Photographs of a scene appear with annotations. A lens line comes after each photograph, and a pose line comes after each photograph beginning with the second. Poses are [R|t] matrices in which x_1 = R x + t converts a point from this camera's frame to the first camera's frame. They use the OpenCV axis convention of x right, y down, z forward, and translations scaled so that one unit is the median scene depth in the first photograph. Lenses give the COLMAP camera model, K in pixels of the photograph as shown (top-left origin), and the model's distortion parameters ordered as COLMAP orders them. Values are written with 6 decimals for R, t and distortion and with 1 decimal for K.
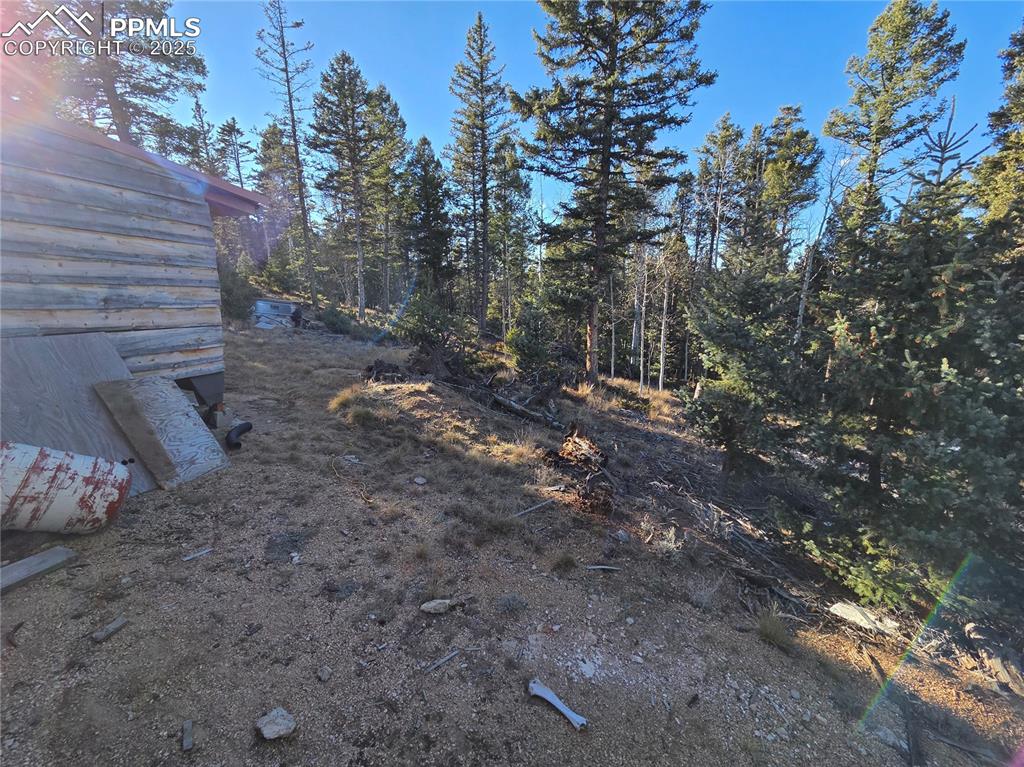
lens RADIAL K [[418.0, 0, 510.5], [0, 418.0, 384.7], [0, 0, 1]] dist [-0.000857, 0.000239]
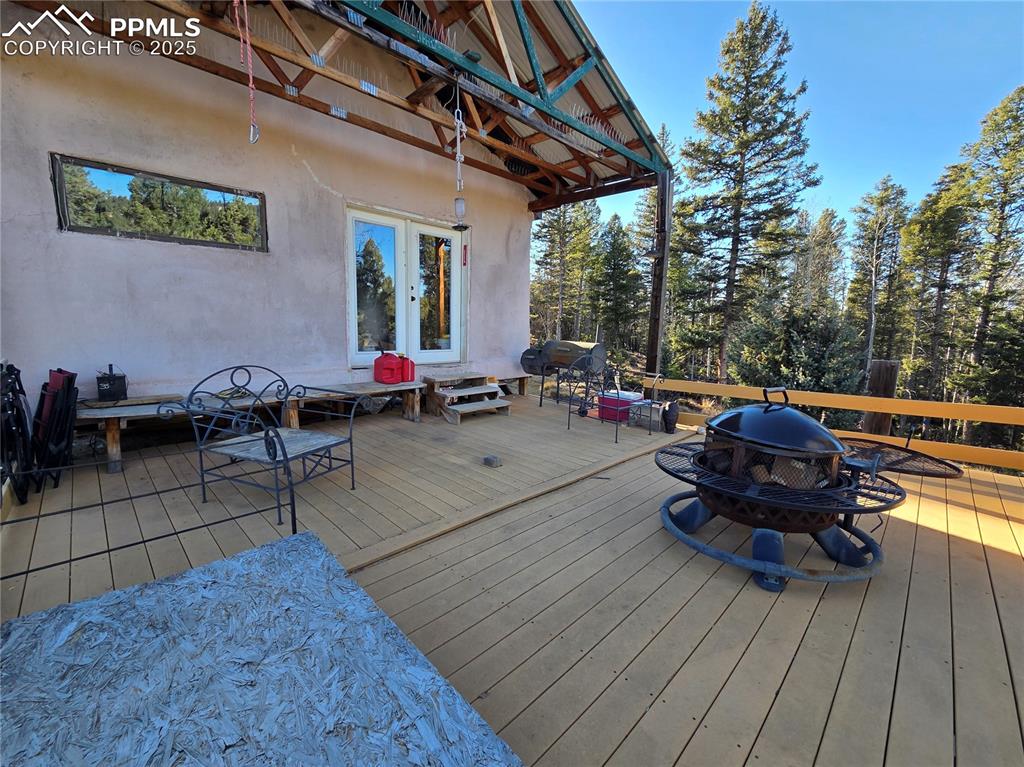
lens RADIAL K [[418.0, 0, 513.2], [0, 418.0, 389.3], [0, 0, 1]] dist [-0.000857, 0.000239]
pose [[0.905140, 0.065692, -0.420008, 0.192744], [-0.098481, 0.993514, -0.056840, 0.114556], [0.413550, 0.092811, 0.905739, -0.567082]]
